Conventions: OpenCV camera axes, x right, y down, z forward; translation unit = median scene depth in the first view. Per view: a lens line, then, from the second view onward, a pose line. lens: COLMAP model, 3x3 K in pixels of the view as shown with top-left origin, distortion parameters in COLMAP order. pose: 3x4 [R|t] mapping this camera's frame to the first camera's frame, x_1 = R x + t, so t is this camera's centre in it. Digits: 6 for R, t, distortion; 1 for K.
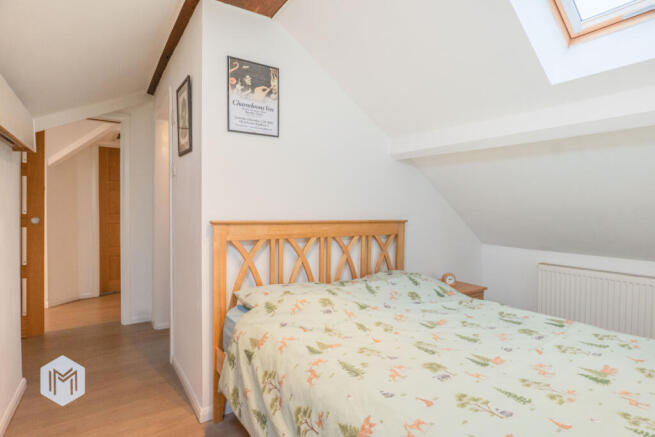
lens RADIAL K [[354.0, 0, 327.2], [0, 354.0, 218.0], [0, 0, 1]] dist [-0.011899, -0.000237]
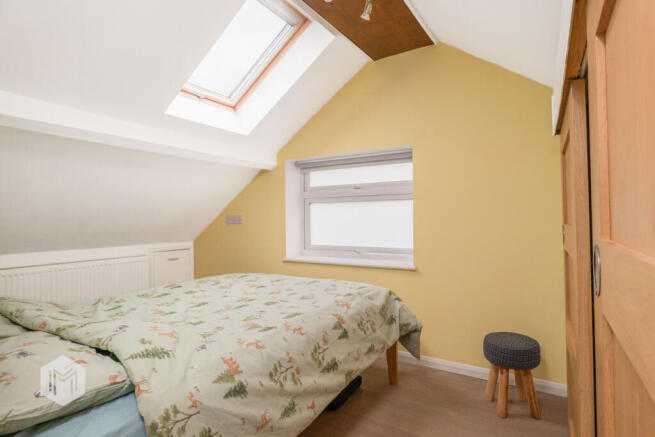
lens RADIAL K [[354.0, 0, 327.0], [0, 354.0, 215.4], [0, 0, 1]] dist [-0.011899, -0.000237]
pose [[-0.437096, 0.002040, 0.899412, -1.056917], [0.013768, 0.999895, 0.004423, 0.024846], [-0.899309, 0.014316, -0.437079, 1.258310]]
